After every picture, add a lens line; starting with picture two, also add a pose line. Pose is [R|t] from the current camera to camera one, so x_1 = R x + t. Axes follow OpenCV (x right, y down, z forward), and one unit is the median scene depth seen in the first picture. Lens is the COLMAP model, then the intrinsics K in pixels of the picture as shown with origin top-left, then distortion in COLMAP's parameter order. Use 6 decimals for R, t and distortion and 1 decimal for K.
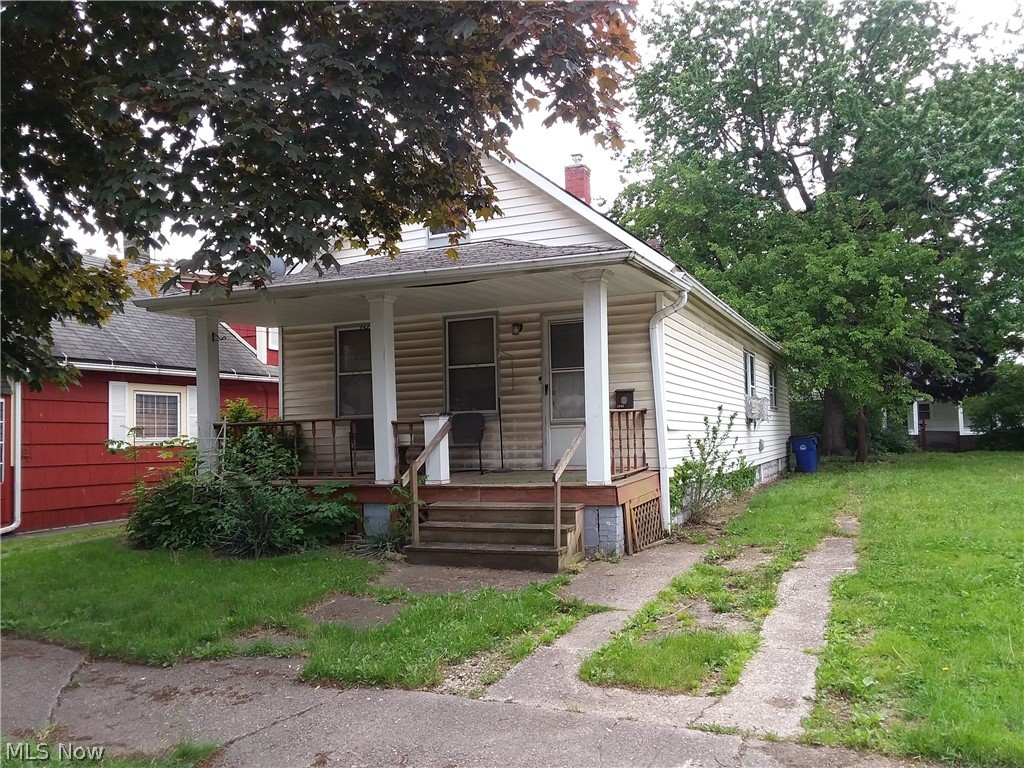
lens RADIAL K [[826.7, 0, 512.0], [0, 826.7, 384.0], [0, 0, 1]] dist [0.061684, -0.011561]
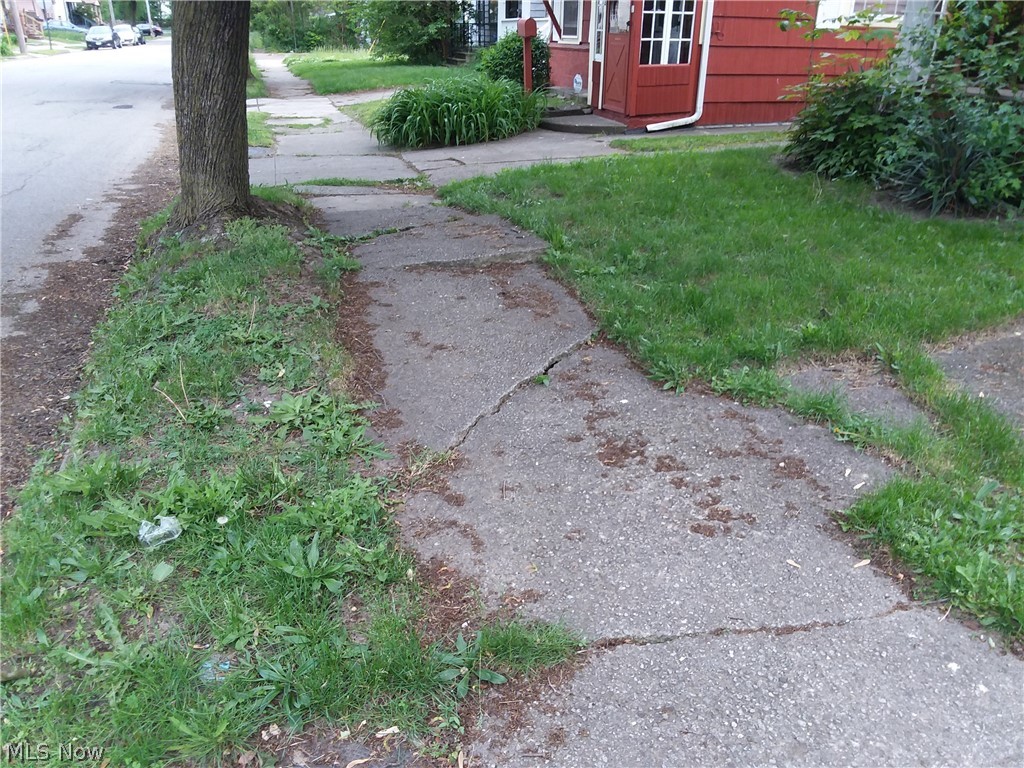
lens RADIAL K [[826.7, 0, 512.0], [0, 826.7, 384.0], [0, 0, 1]] dist [0.061684, -0.011561]
pose [[0.663456, 0.323835, -0.674505, -0.068090], [0.016173, 0.895068, 0.445636, 0.051376], [0.748040, -0.306569, 0.588601, 0.531146]]
